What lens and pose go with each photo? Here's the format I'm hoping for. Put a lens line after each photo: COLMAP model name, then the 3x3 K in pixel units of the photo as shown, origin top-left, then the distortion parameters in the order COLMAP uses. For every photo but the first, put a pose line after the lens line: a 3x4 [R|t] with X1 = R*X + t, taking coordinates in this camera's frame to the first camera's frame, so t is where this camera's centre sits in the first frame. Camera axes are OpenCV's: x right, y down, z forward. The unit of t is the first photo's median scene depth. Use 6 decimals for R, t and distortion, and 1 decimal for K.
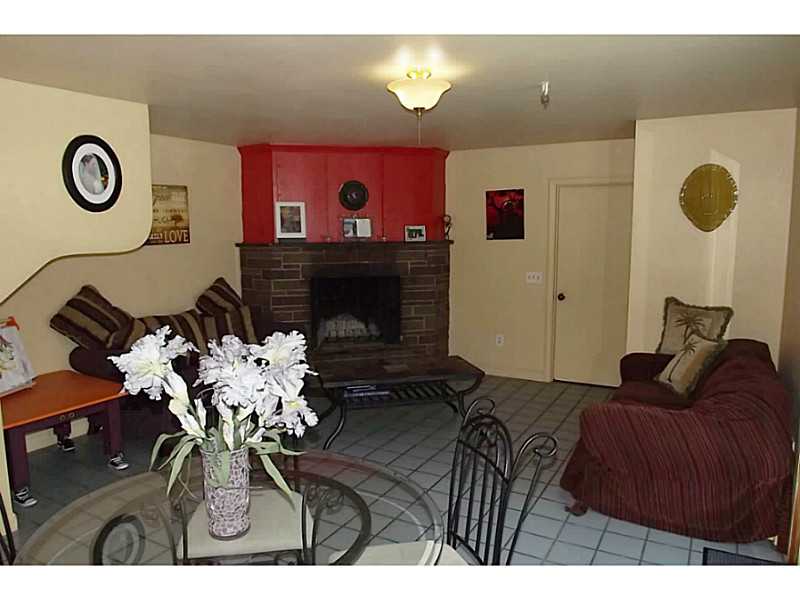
lens RADIAL K [[579.8, 0, 393.6], [0, 579.8, 300.9], [0, 0, 1]] dist [-0.060680, -0.002855]
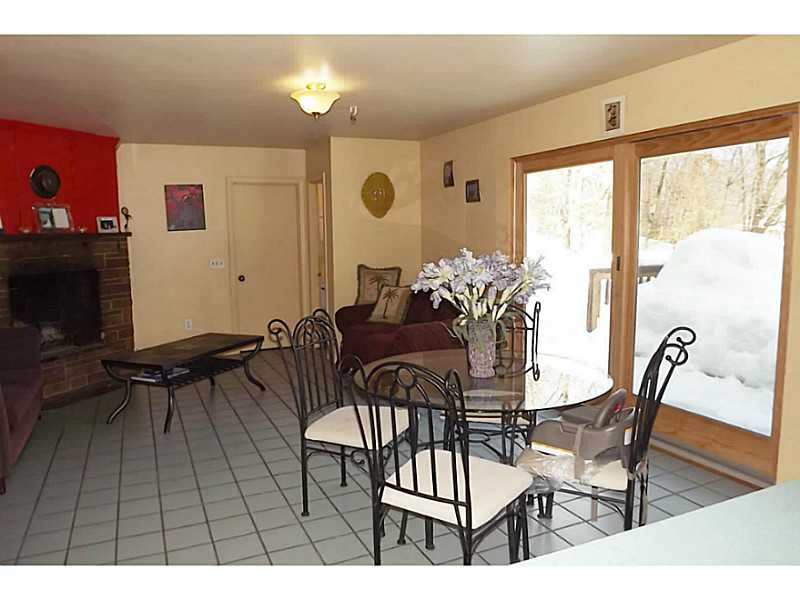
lens RADIAL K [[579.8, 0, 393.6], [0, 579.8, 300.9], [0, 0, 1]] dist [-0.060680, -0.002855]
pose [[0.585330, -0.099695, 0.804643, -0.473702], [0.114745, 0.992609, 0.039514, 0.027489], [-0.802635, 0.069200, 0.592443, 0.064949]]
